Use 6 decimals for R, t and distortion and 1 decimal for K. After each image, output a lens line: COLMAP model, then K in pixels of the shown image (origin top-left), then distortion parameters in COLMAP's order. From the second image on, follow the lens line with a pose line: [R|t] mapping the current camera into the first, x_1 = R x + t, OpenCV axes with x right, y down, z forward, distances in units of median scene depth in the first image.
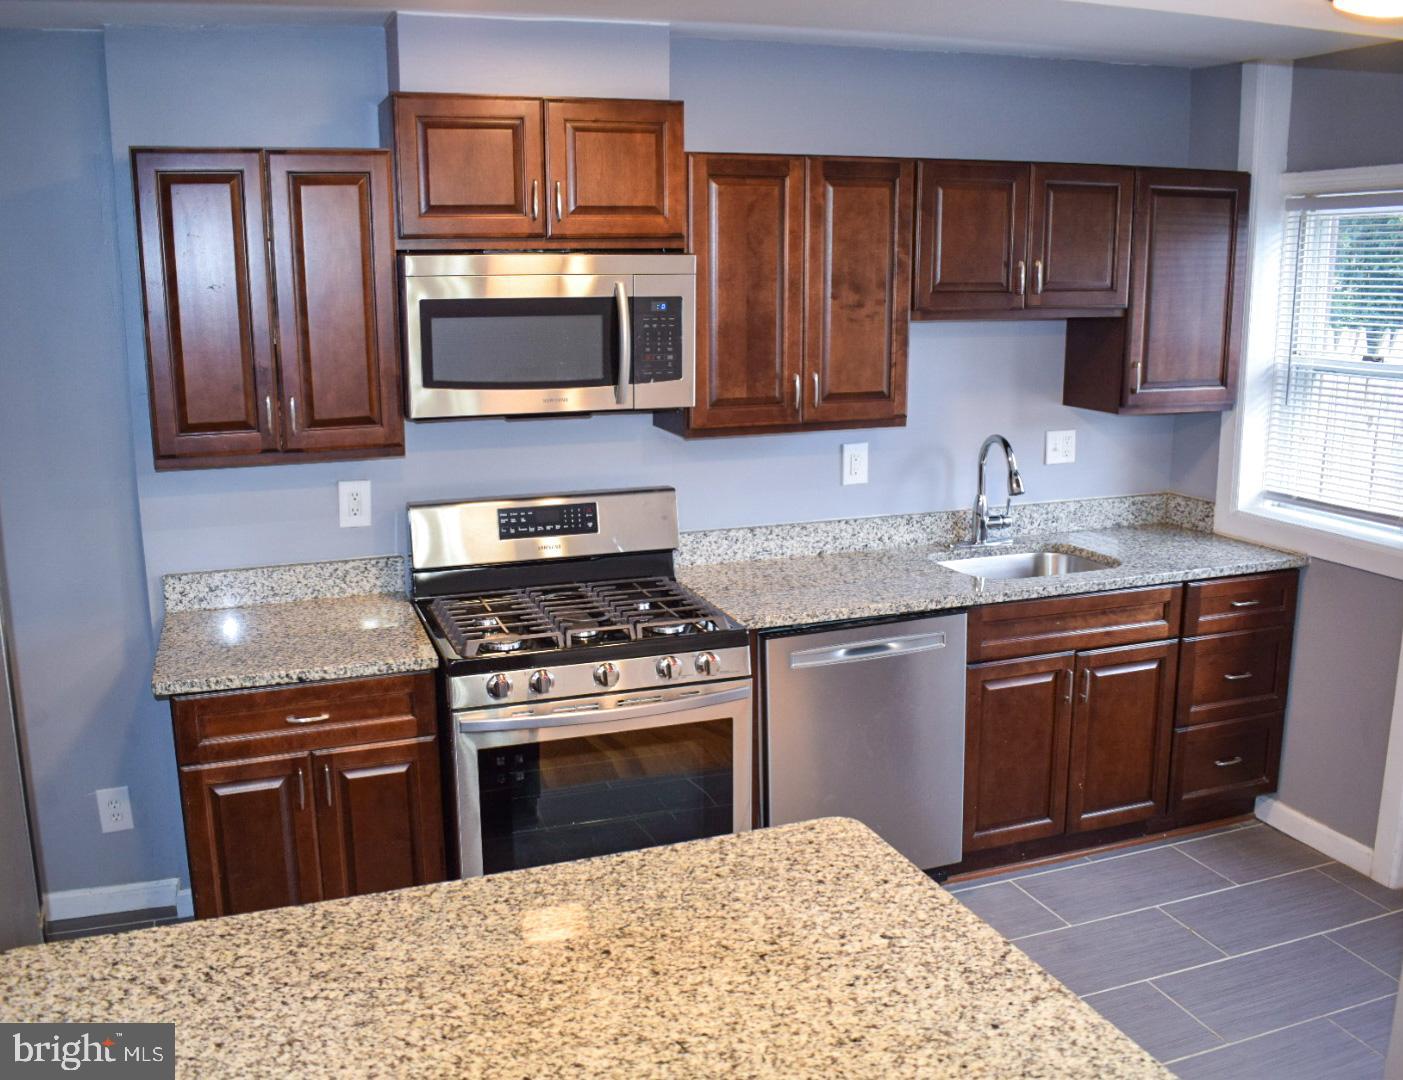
lens RADIAL K [[1269.4, 0, 679.0], [0, 1269.4, 537.3], [0, 0, 1]] dist [-0.087488, 0.000323]
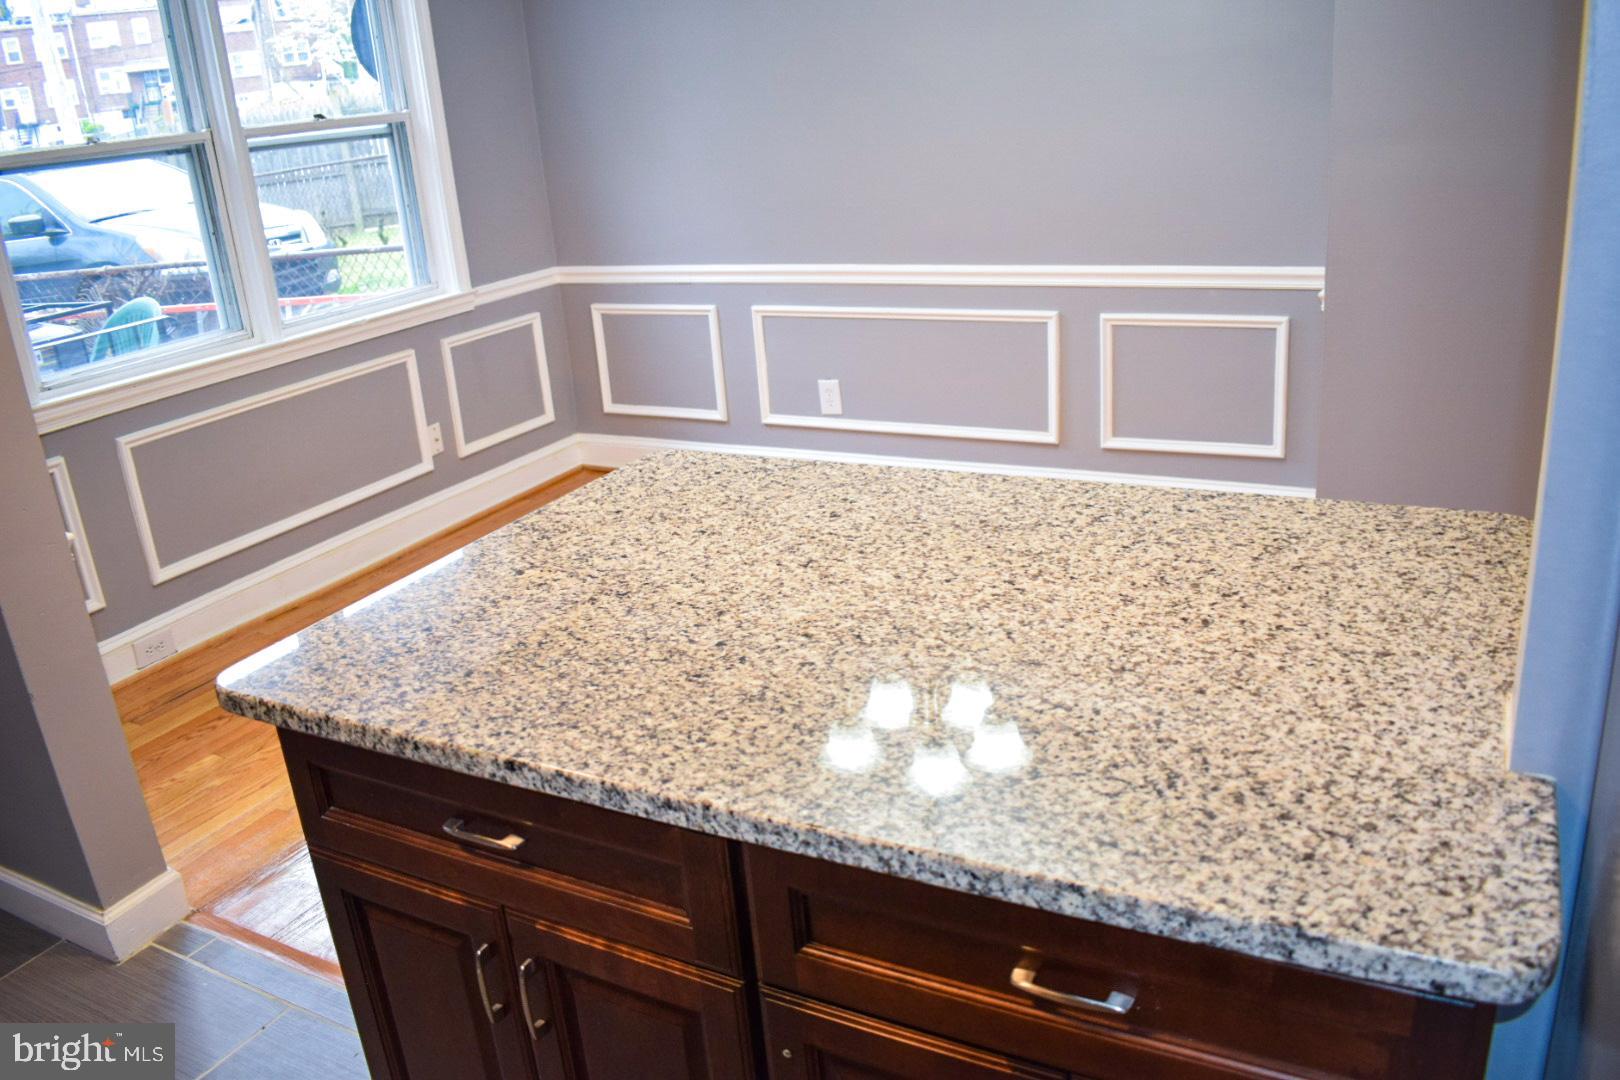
lens RADIAL K [[1270.4, 0, 815.3], [0, 1270.4, 537.0], [0, 0, 1]] dist [-0.100041, 0.019975]
pose [[-0.667497, -0.197912, 0.717829, -0.322856], [0.234057, 0.859398, 0.454590, -0.040529], [-0.706870, 0.471450, -0.527322, 0.654789]]
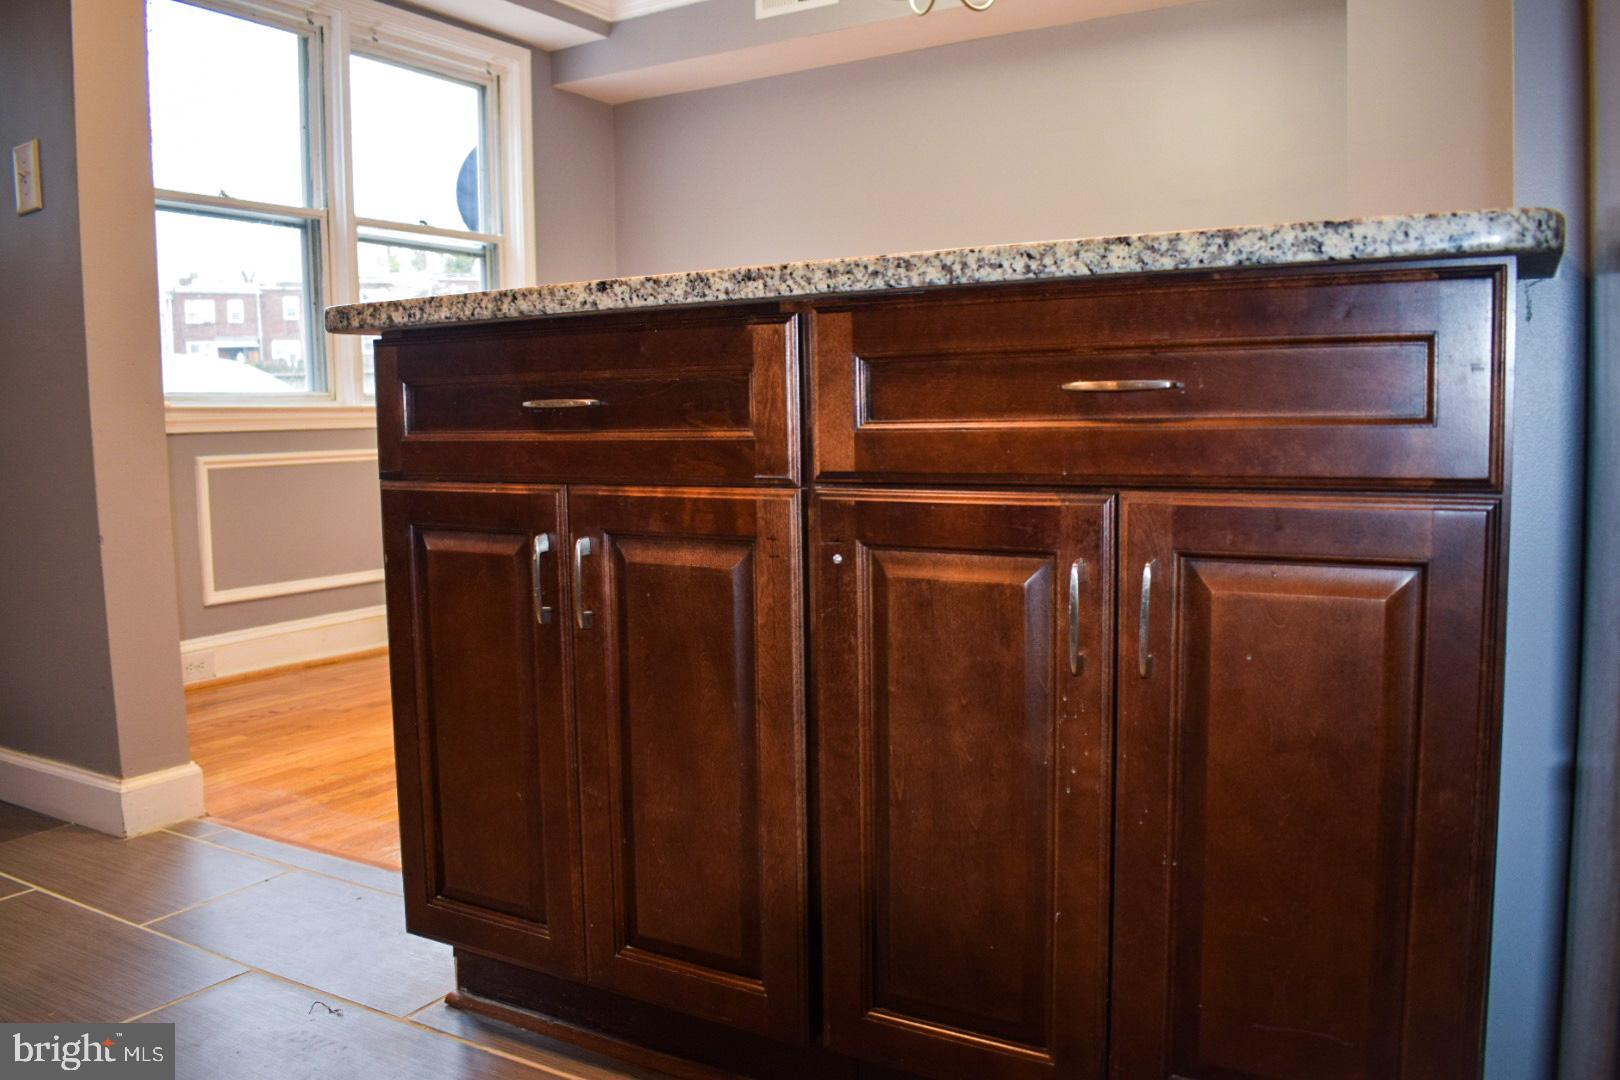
lens RADIAL K [[1270.4, 0, 815.3], [0, 1270.4, 537.0], [0, 0, 1]] dist [-0.100041, 0.019975]
pose [[-0.642236, -0.054617, 0.764559, -0.365836], [0.183863, 0.957360, 0.222836, 0.144247], [-0.744129, 0.283688, -0.604809, 0.761399]]
